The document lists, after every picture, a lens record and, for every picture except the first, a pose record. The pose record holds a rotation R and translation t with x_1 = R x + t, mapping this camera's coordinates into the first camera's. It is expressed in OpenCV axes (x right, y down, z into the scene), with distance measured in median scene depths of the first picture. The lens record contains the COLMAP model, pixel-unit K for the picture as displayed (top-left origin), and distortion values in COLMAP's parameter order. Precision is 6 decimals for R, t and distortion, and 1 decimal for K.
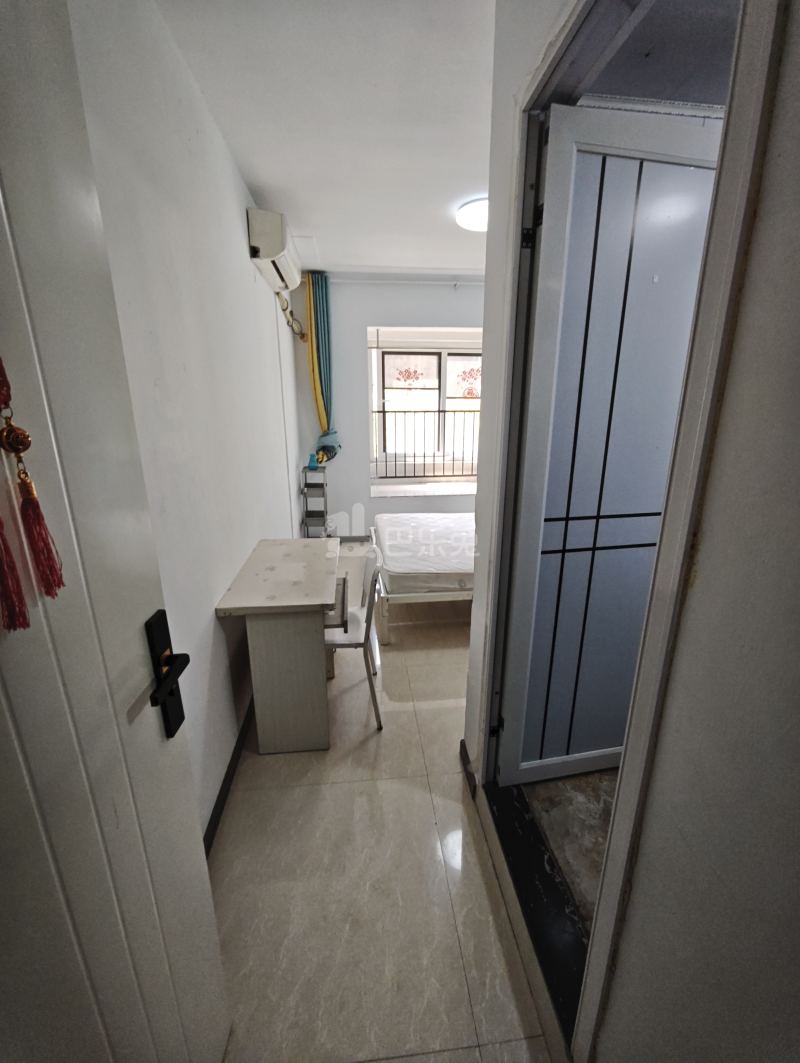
lens RADIAL K [[445.7, 0, 400.0], [0, 445.7, 531.5], [0, 0, 1]] dist [0.000884, -0.000242]
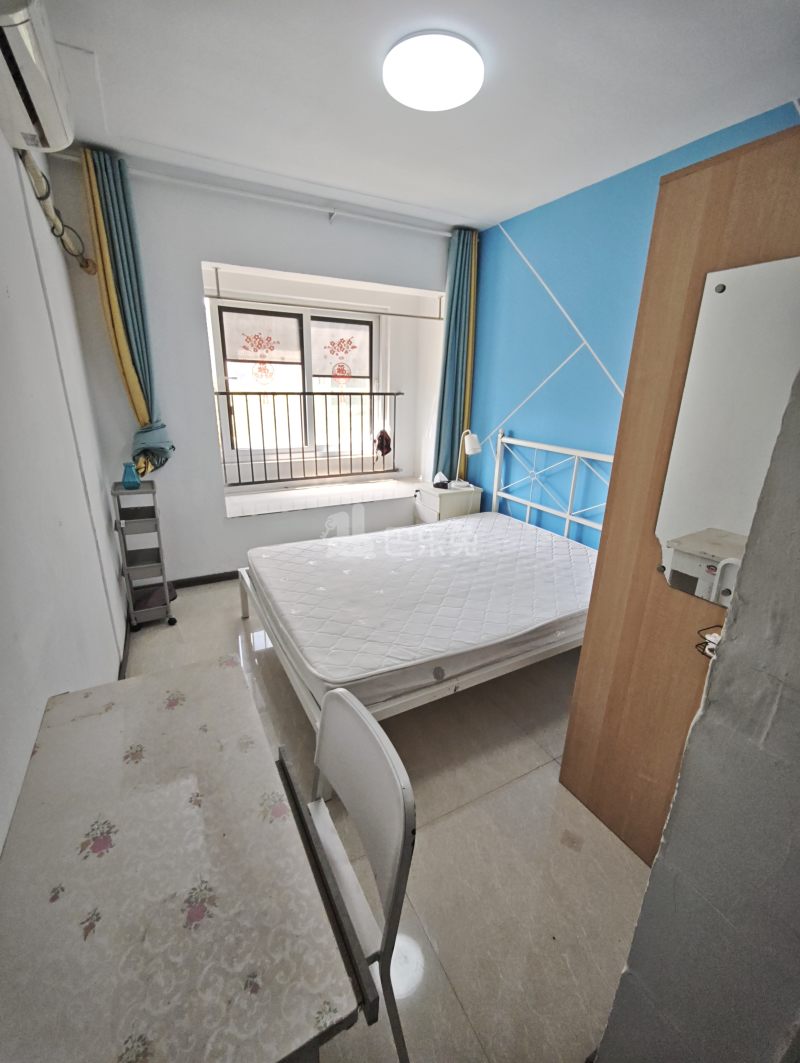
lens RADIAL K [[445.7, 0, 400.0], [0, 445.7, 531.5], [0, 0, 1]] dist [0.000884, -0.000242]
pose [[0.925001, -0.101354, 0.366197, -0.067504], [0.084471, 0.994503, 0.061881, -0.069706], [-0.370456, -0.026307, 0.928477, 0.230078]]
